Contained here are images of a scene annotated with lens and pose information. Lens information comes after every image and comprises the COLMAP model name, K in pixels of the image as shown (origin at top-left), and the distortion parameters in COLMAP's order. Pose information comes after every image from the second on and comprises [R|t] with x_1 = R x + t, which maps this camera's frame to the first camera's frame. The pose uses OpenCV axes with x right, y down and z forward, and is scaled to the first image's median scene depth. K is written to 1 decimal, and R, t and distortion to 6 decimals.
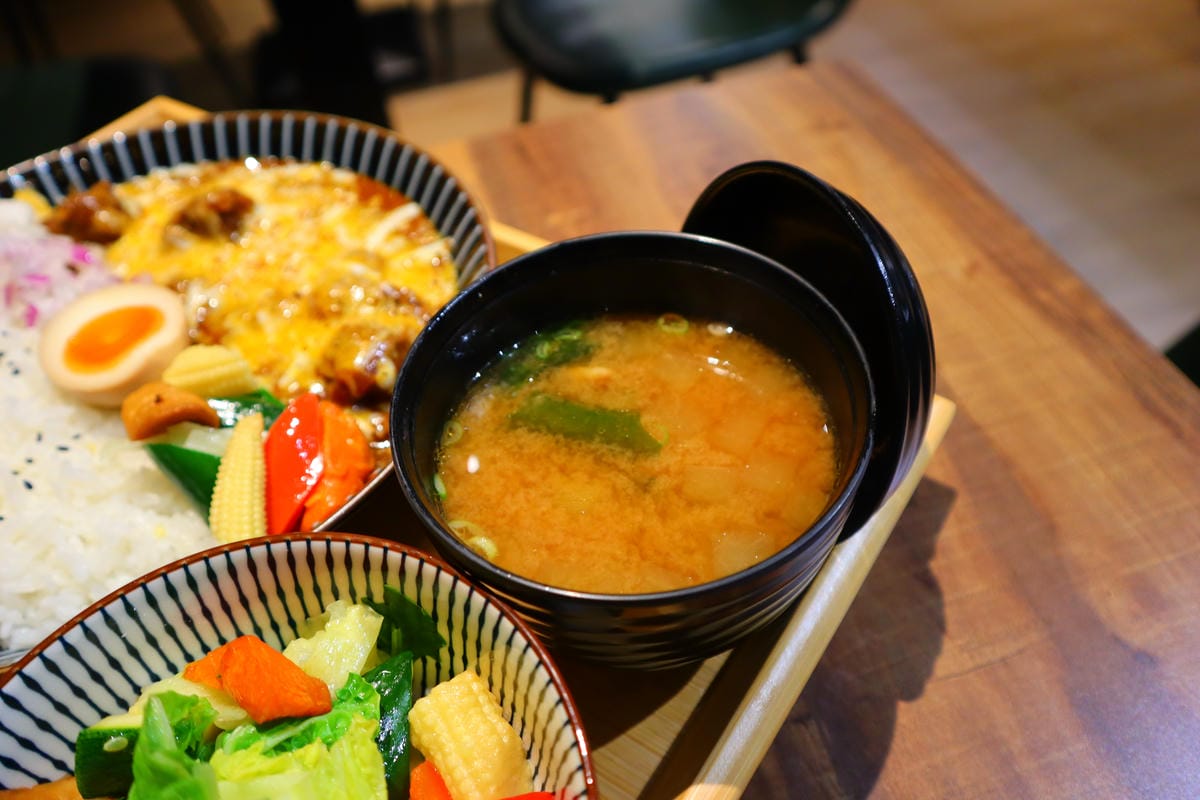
lens RADIAL K [[866.4, 0, 600.0], [0, 866.4, 400.0], [0, 0, 1]] dist [-0.046506, 0.006914]
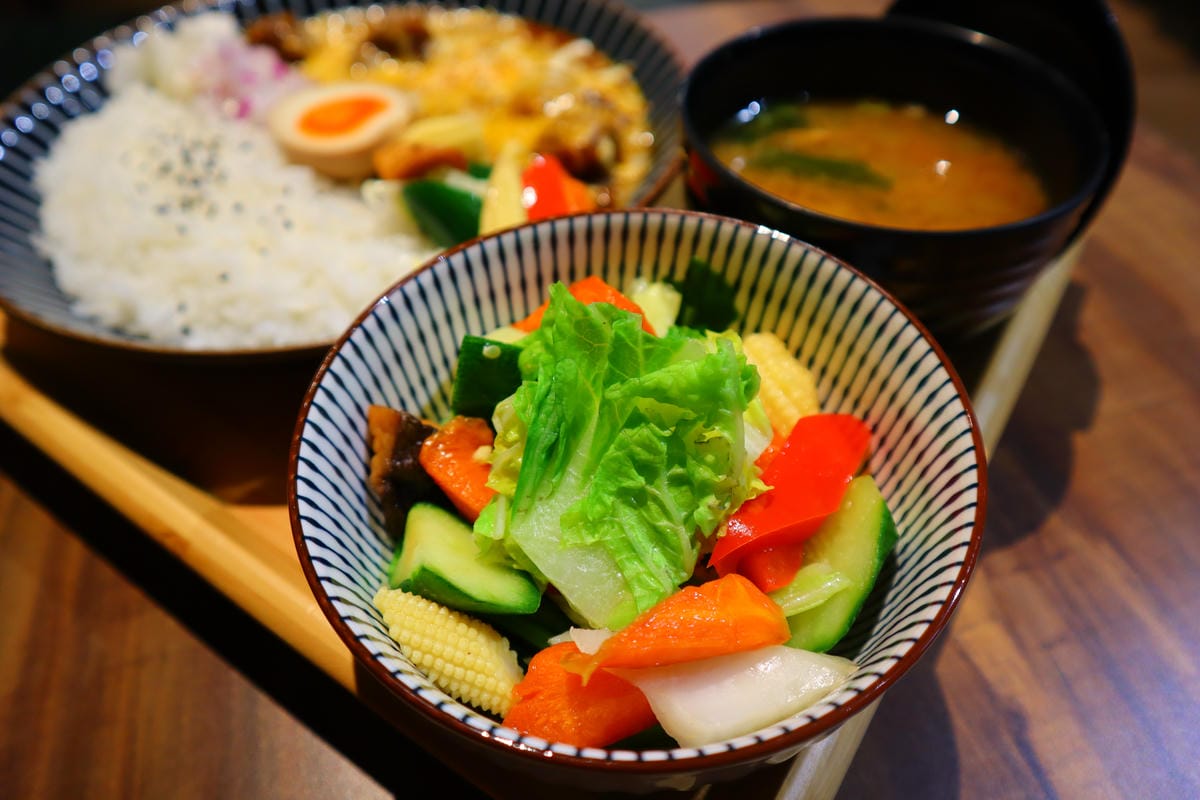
lens RADIAL K [[834.6, 0, 600.0], [0, 834.6, 400.0], [0, 0, 1]] dist [-0.054605, 0.001181]
pose [[0.998509, 0.023629, 0.049204, -0.324485], [-0.023362, 0.999709, -0.005990, 0.317491], [-0.049331, 0.004831, 0.998771, -0.057908]]
